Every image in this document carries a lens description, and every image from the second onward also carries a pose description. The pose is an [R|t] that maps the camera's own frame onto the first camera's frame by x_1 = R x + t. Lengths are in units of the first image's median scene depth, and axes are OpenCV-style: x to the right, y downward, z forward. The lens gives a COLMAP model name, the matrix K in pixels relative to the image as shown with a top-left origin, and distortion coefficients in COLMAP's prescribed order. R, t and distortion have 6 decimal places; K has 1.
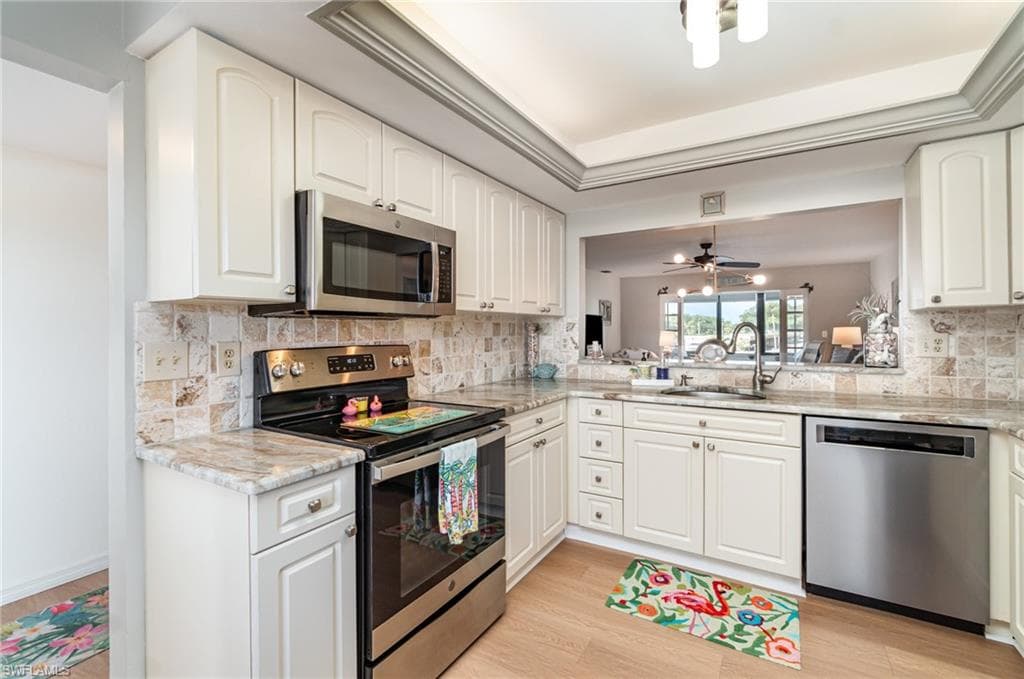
lens RADIAL K [[448.1, 0, 509.3], [0, 448.1, 332.1], [0, 0, 1]] dist [-0.002446, 0.001449]
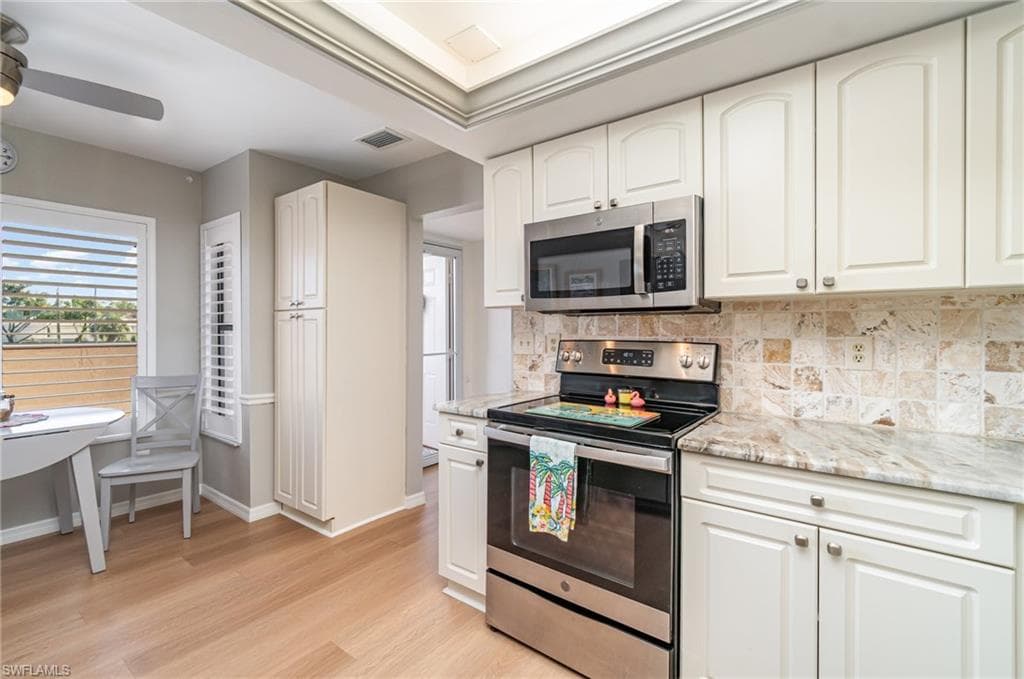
lens RADIAL K [[448.1, 0, 510.0], [0, 448.1, 333.6], [0, 0, 1]] dist [-0.002446, 0.001449]
pose [[-0.095732, 0.011834, -0.995337, 0.798476], [-0.005892, 0.999905, 0.012455, 0.003260], [0.995390, 0.007057, -0.095653, 0.911557]]
